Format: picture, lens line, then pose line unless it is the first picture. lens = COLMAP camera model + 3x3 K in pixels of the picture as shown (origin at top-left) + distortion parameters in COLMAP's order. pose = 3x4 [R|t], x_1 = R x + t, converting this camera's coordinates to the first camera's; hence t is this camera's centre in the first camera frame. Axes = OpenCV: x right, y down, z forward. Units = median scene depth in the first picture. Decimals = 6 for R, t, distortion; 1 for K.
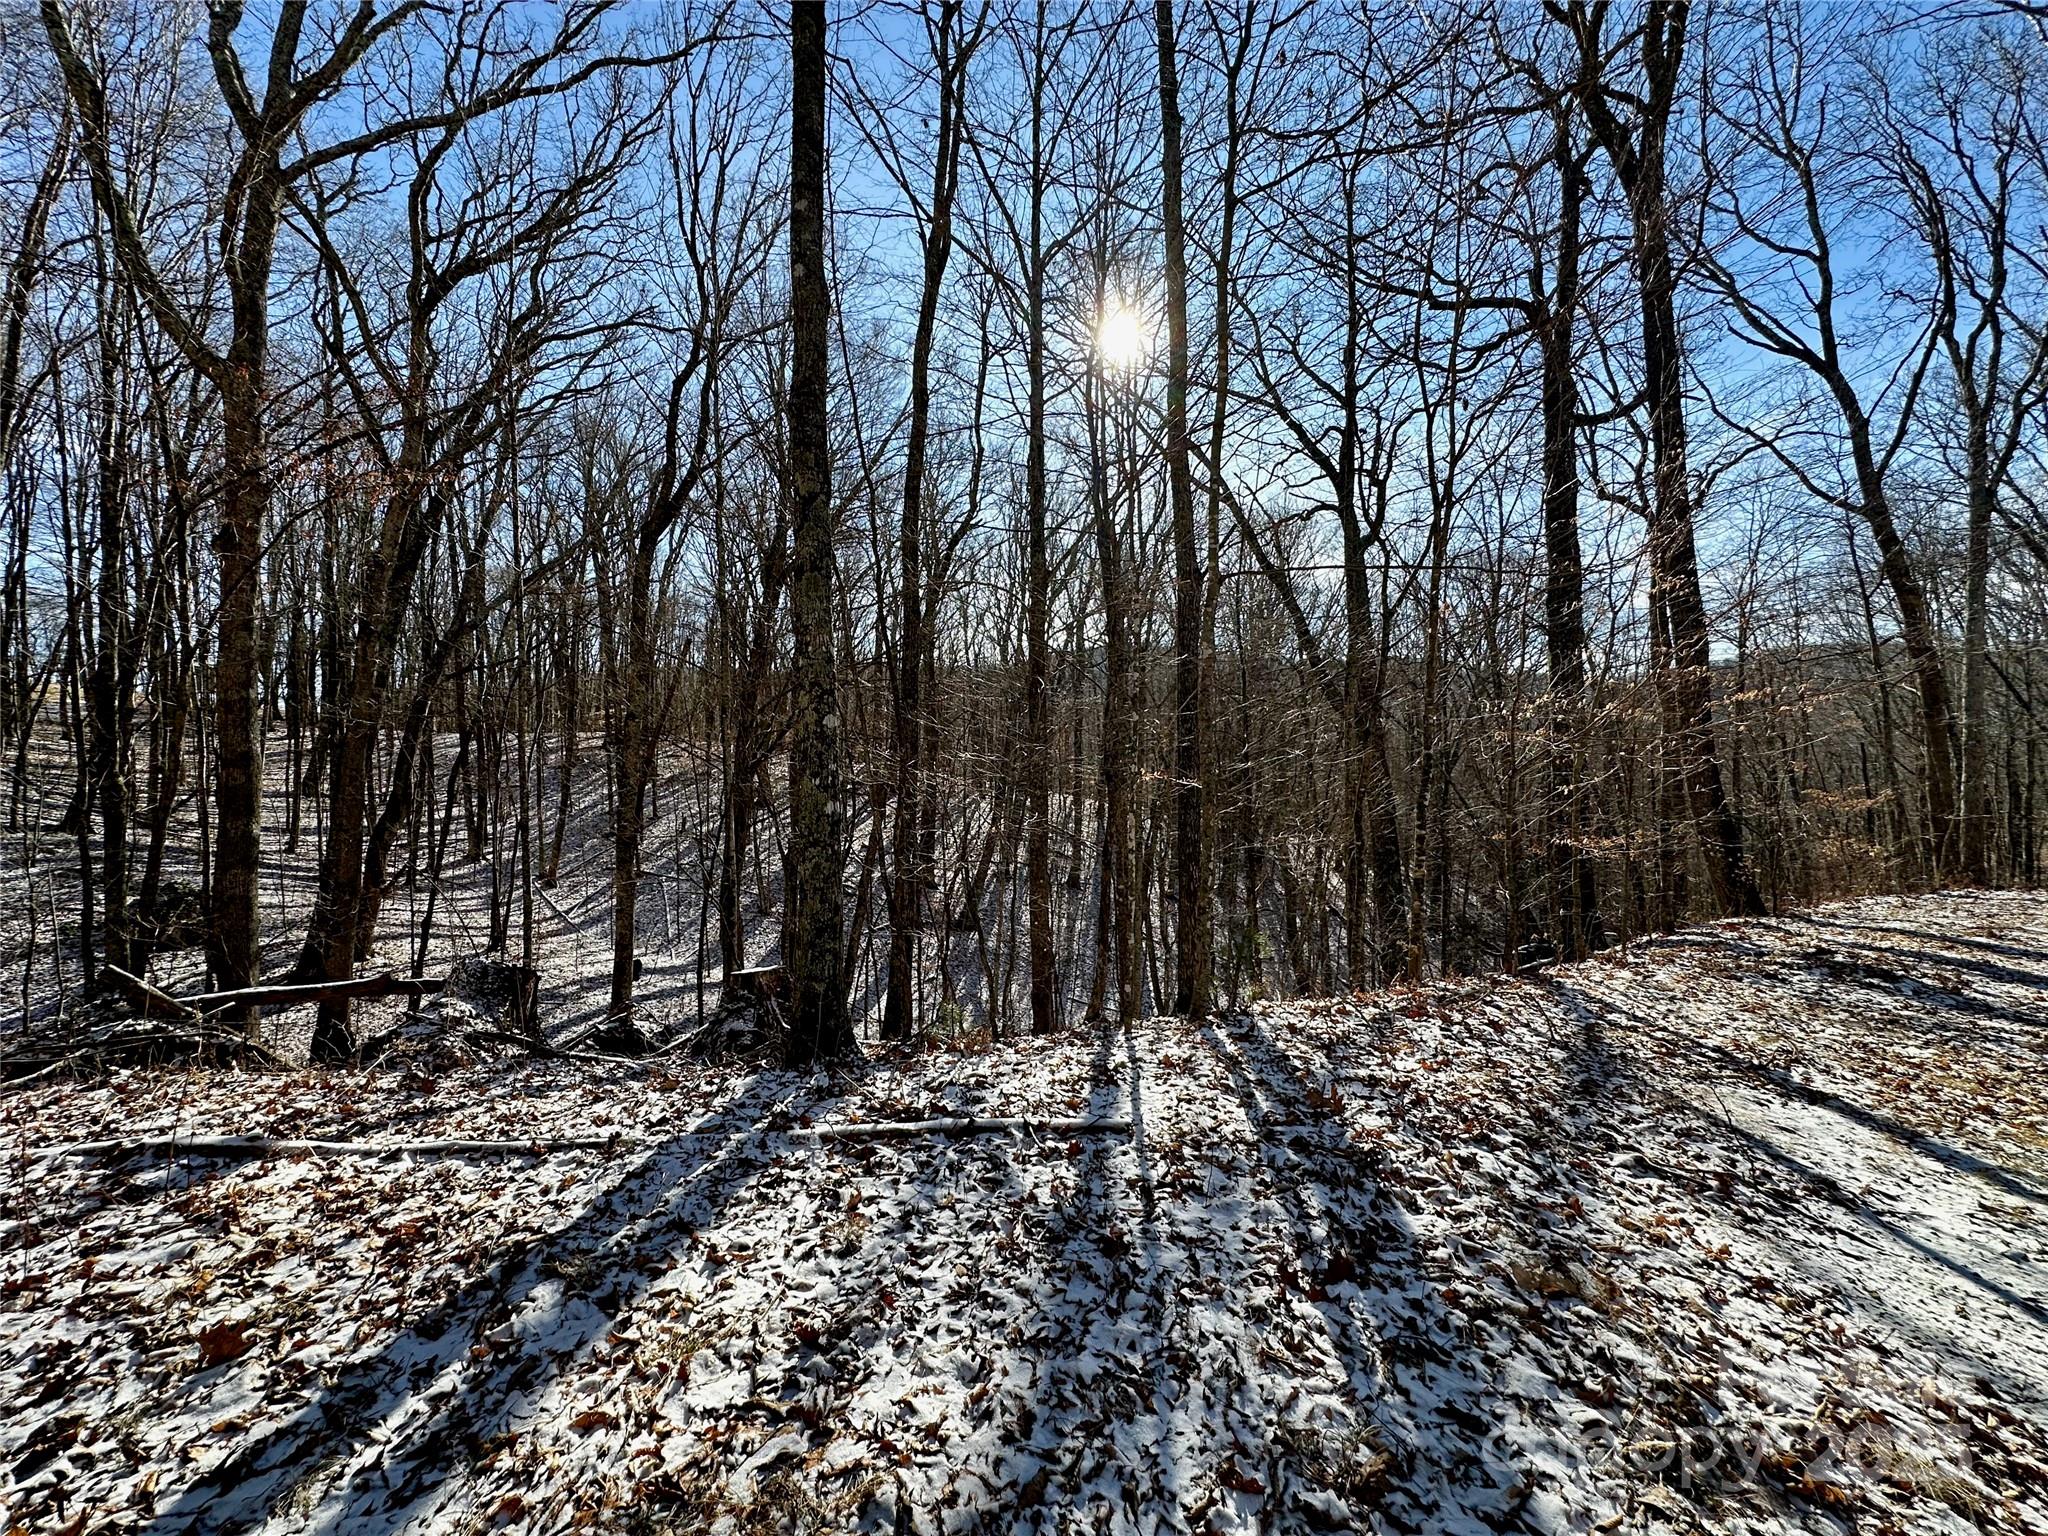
lens RADIAL K [[812.9, 0, 1022.0], [0, 812.9, 765.0], [0, 0, 1]] dist [-0.000831, -0.000068]
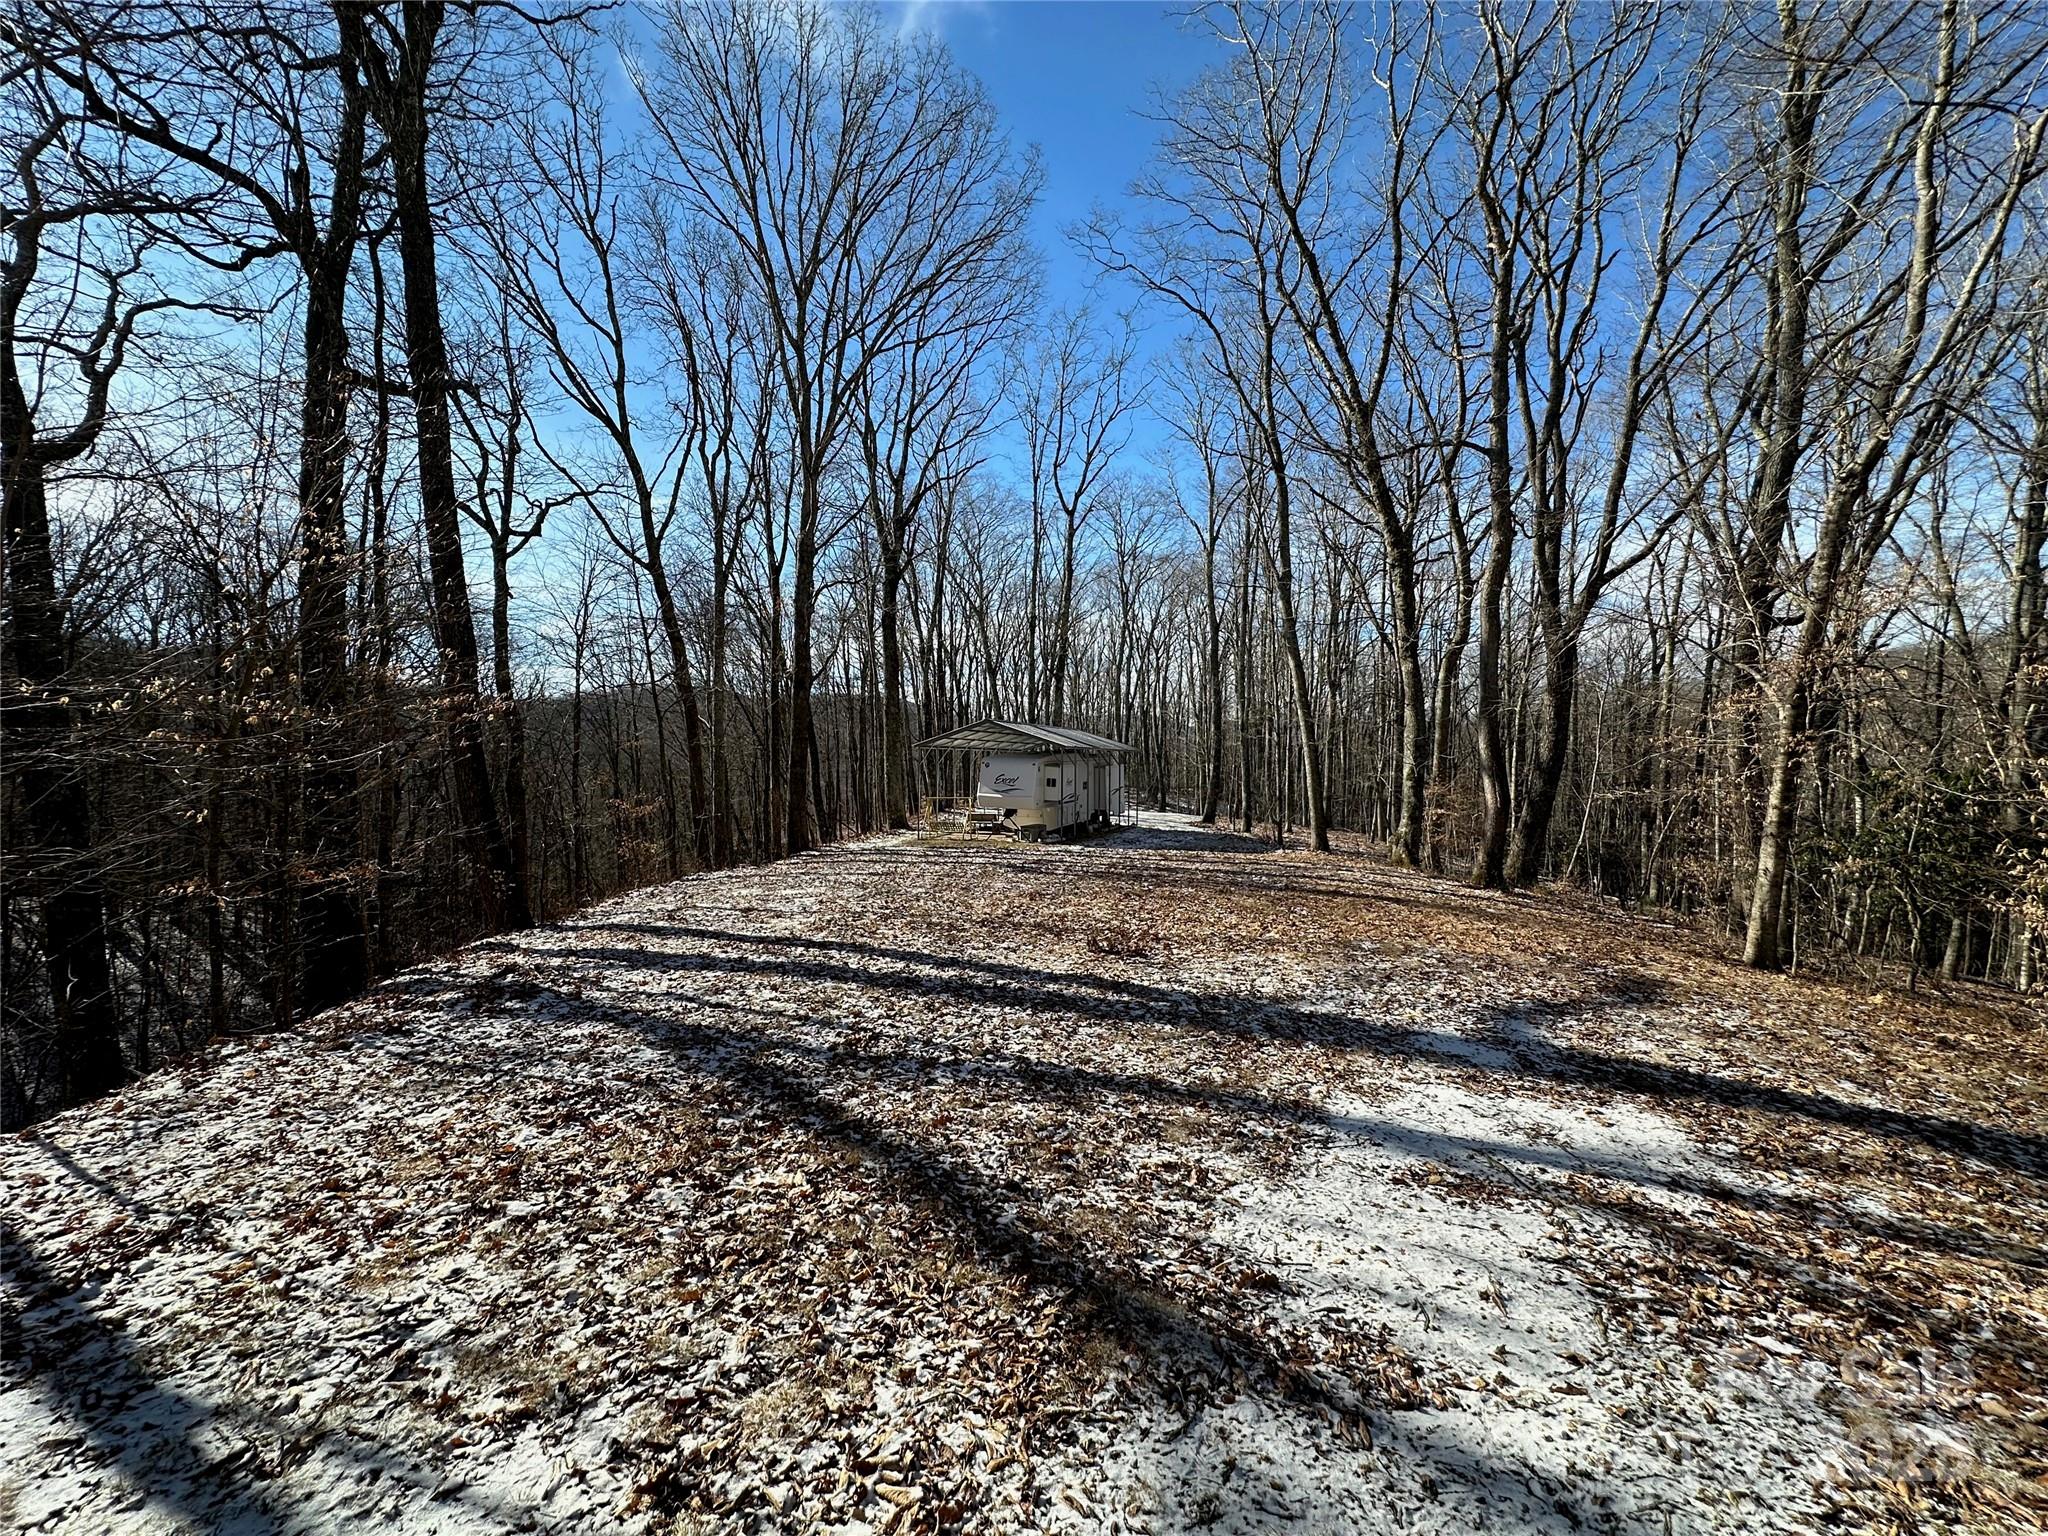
lens RADIAL K [[812.9, 0, 1024.5], [0, 812.9, 761.1], [0, 0, 1]] dist [-0.000831, -0.000068]
pose [[0.381471, 0.003623, 0.924374, 0.174828], [0.020006, 0.999726, -0.012174, 0.003482], [-0.924164, 0.023137, 0.381294, 0.035906]]
